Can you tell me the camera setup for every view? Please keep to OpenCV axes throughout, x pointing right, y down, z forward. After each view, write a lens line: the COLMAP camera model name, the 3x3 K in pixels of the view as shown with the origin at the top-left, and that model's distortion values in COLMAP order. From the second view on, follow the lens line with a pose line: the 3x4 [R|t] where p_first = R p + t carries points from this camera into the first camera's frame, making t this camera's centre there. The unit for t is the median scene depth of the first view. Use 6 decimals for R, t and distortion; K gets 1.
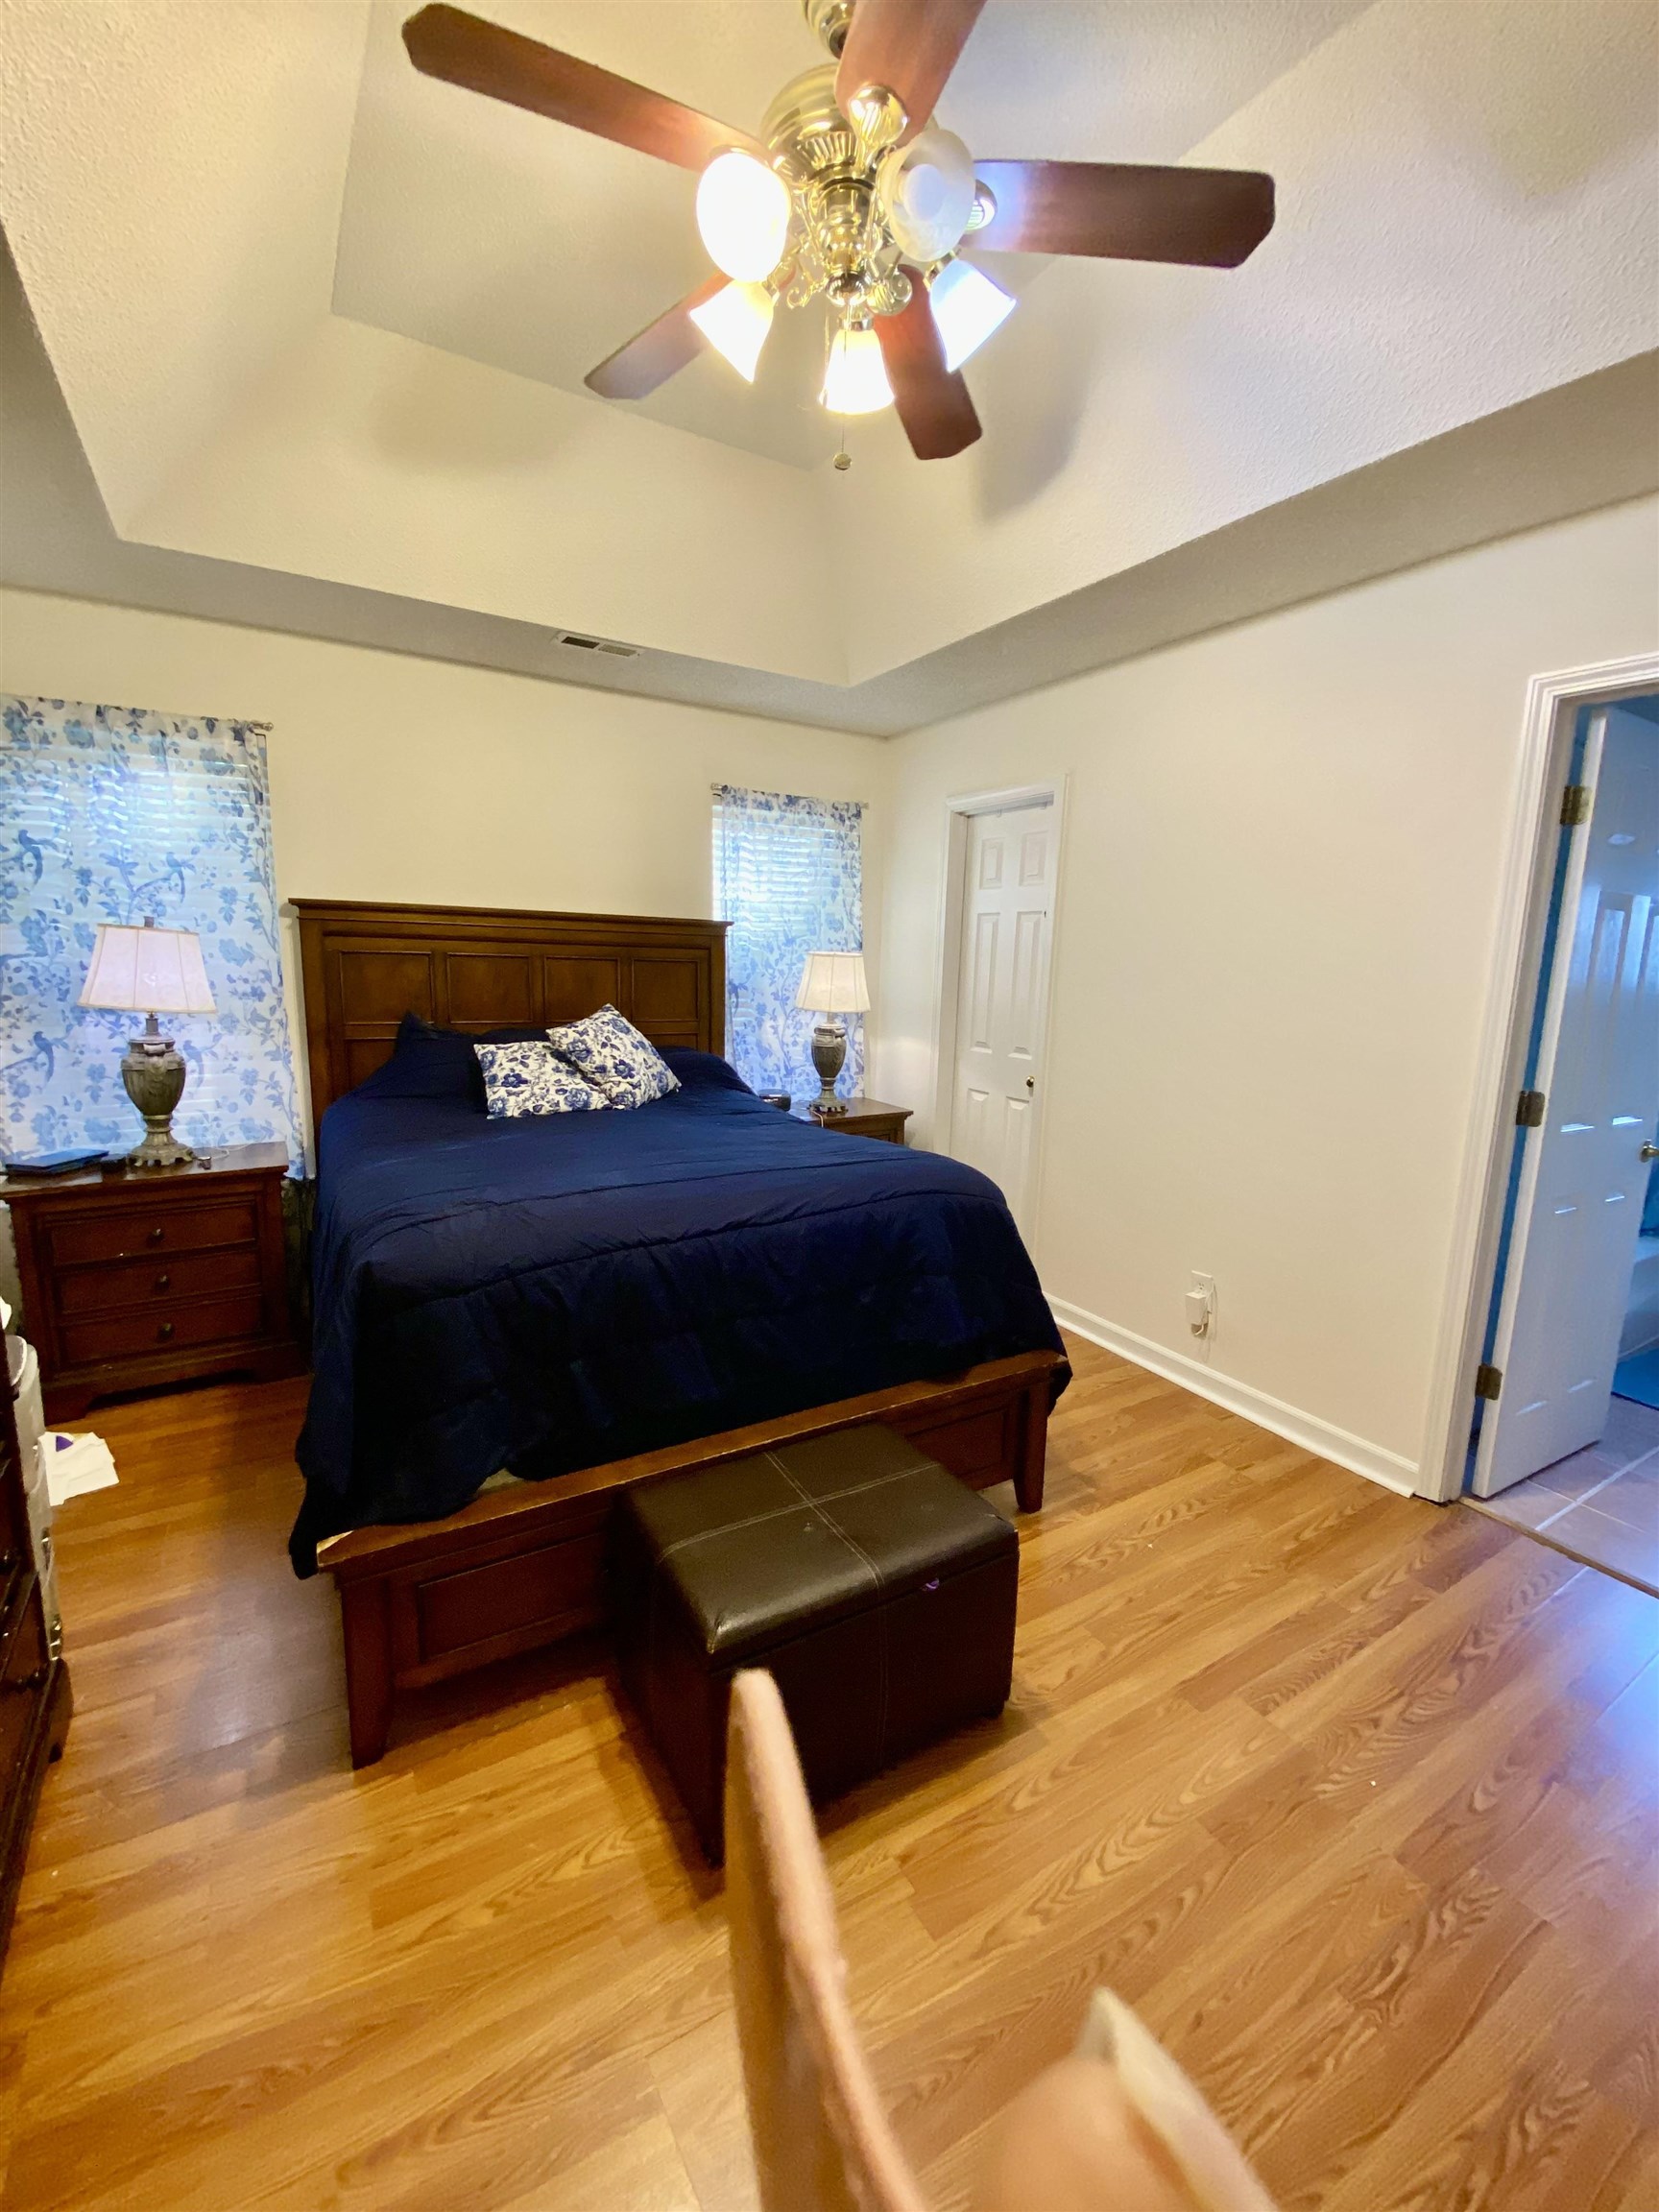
lens RADIAL K [[899.4, 0, 829.5], [0, 899.4, 1106.0], [0, 0, 1]] dist [0.002258, -0.011321]
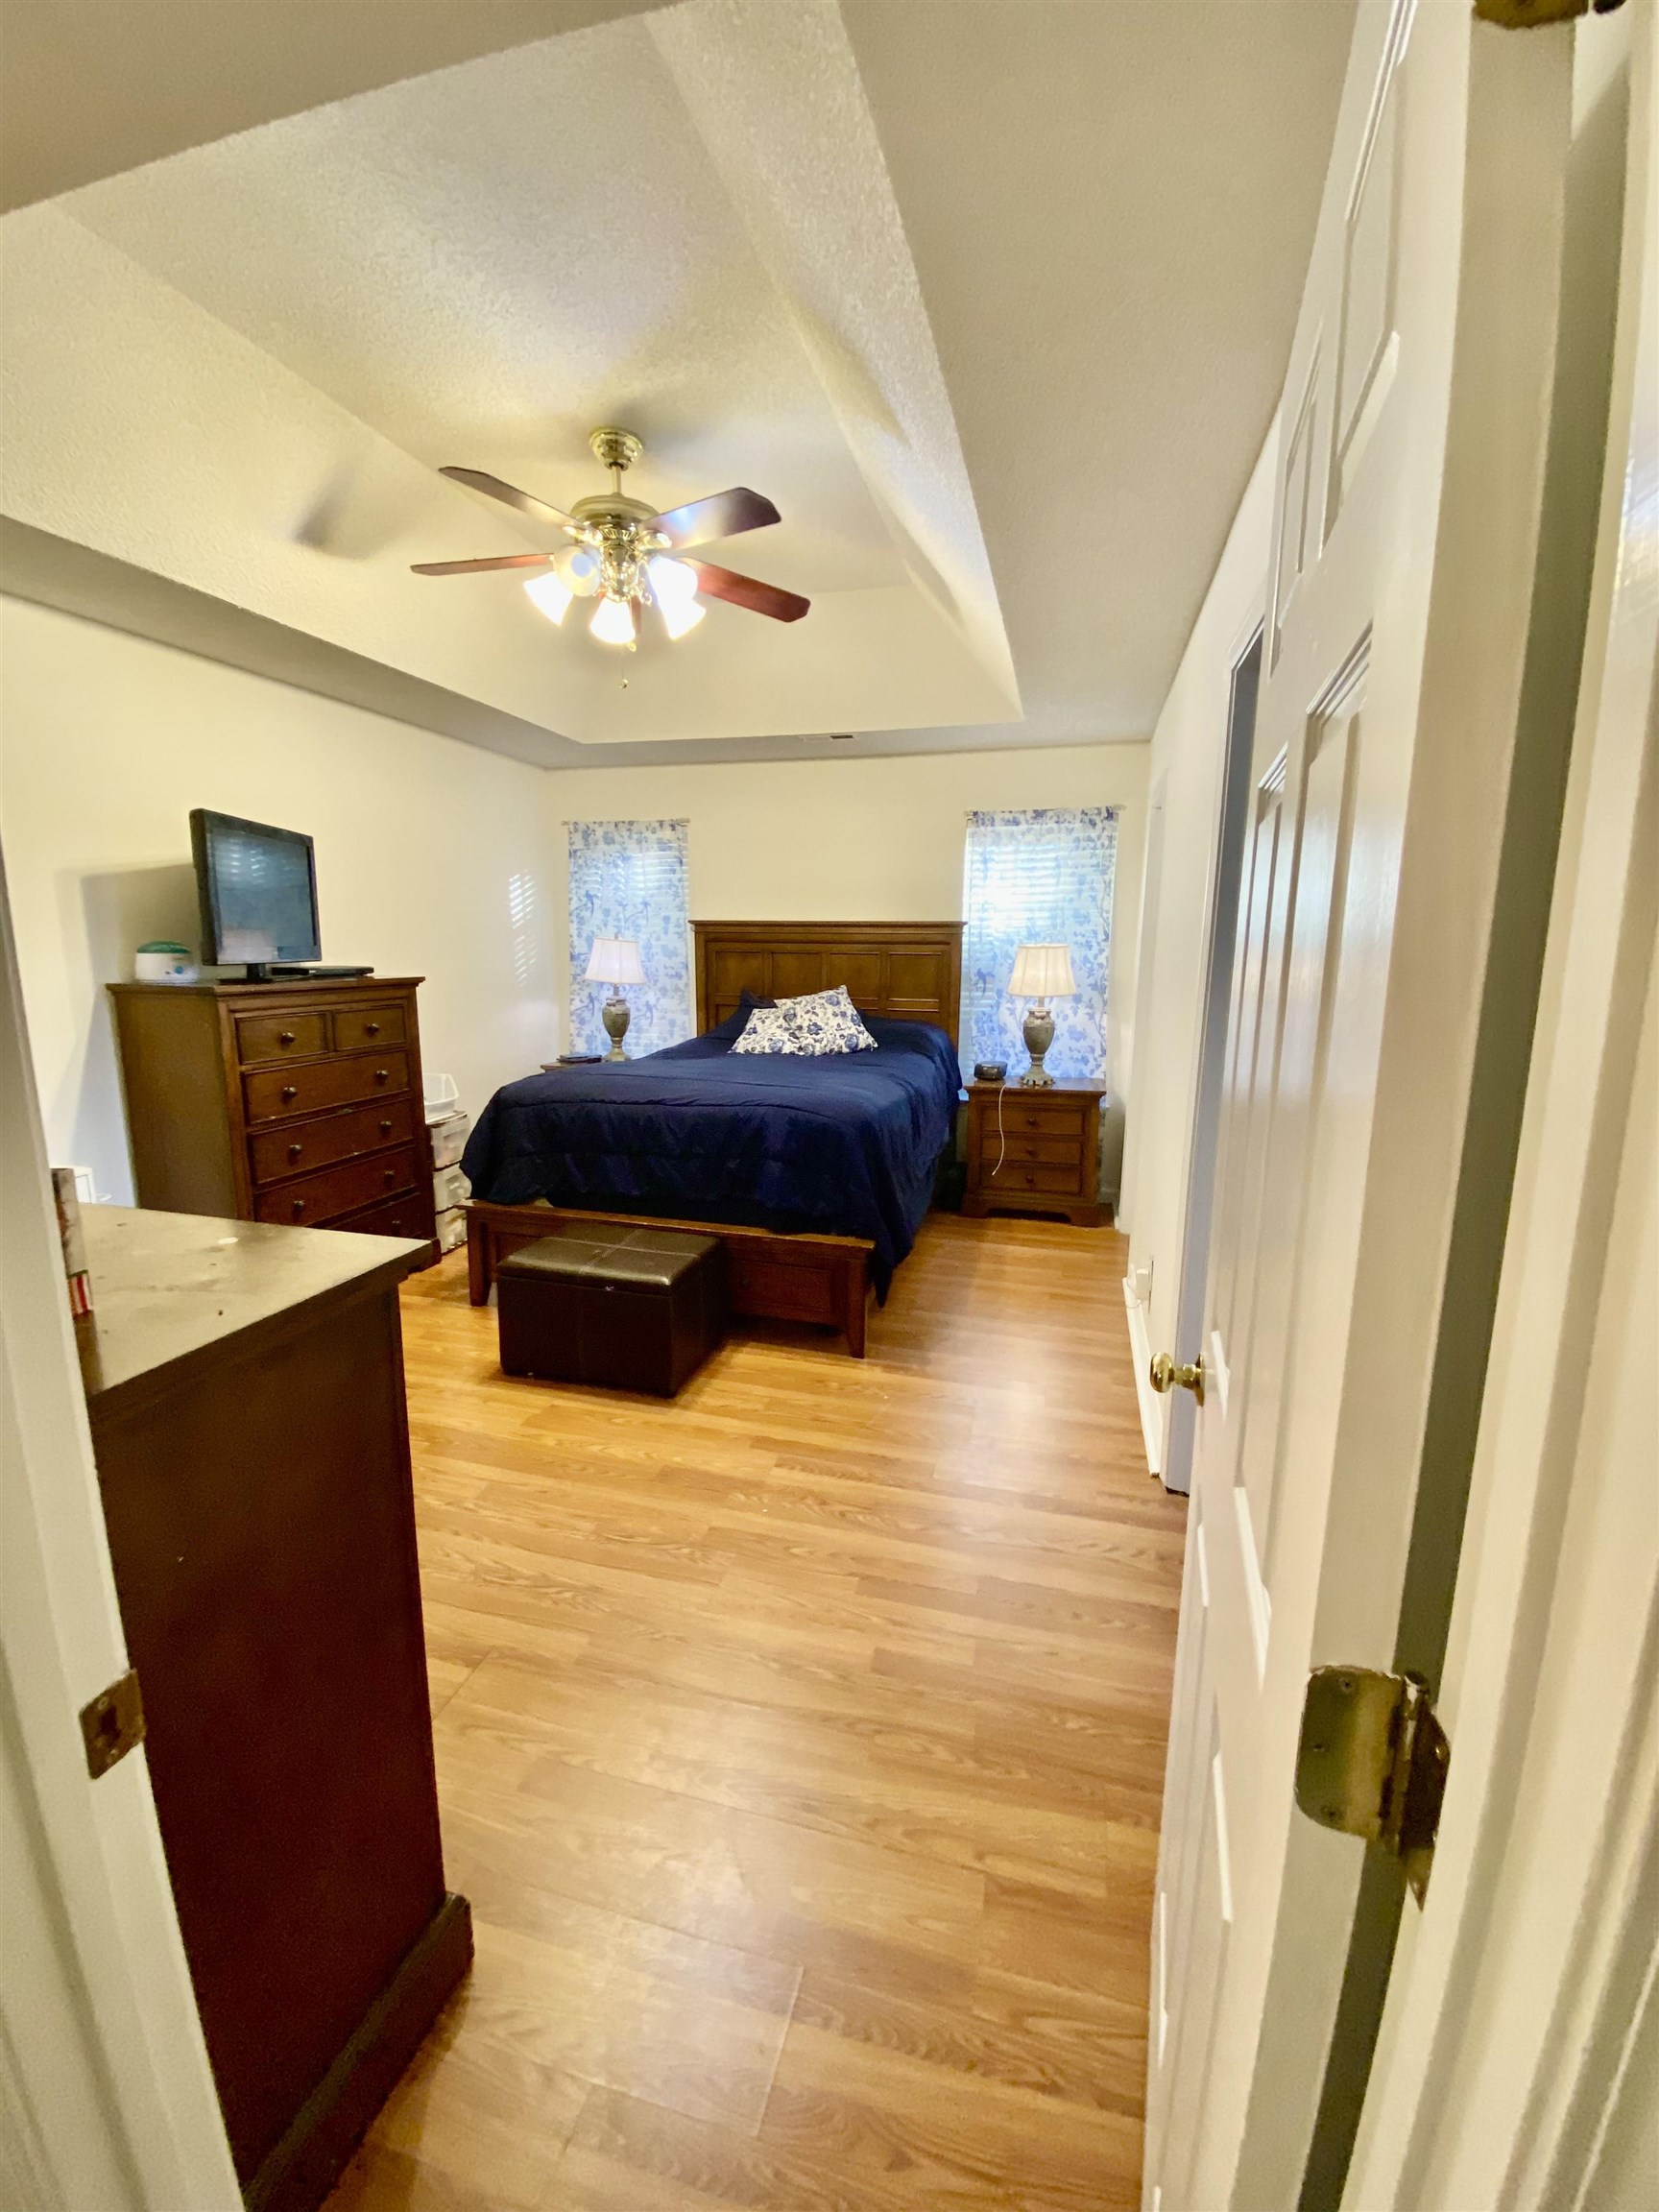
lens RADIAL K [[899.0, 0, 829.5], [0, 899.0, 1106.0], [0, 0, 1]] dist [0.070115, -0.000029]
pose [[0.685516, 0.110455, -0.719630, 0.886649], [-0.107578, 0.992942, 0.049928, 0.008443], [0.720066, 0.043190, 0.692561, 0.008752]]
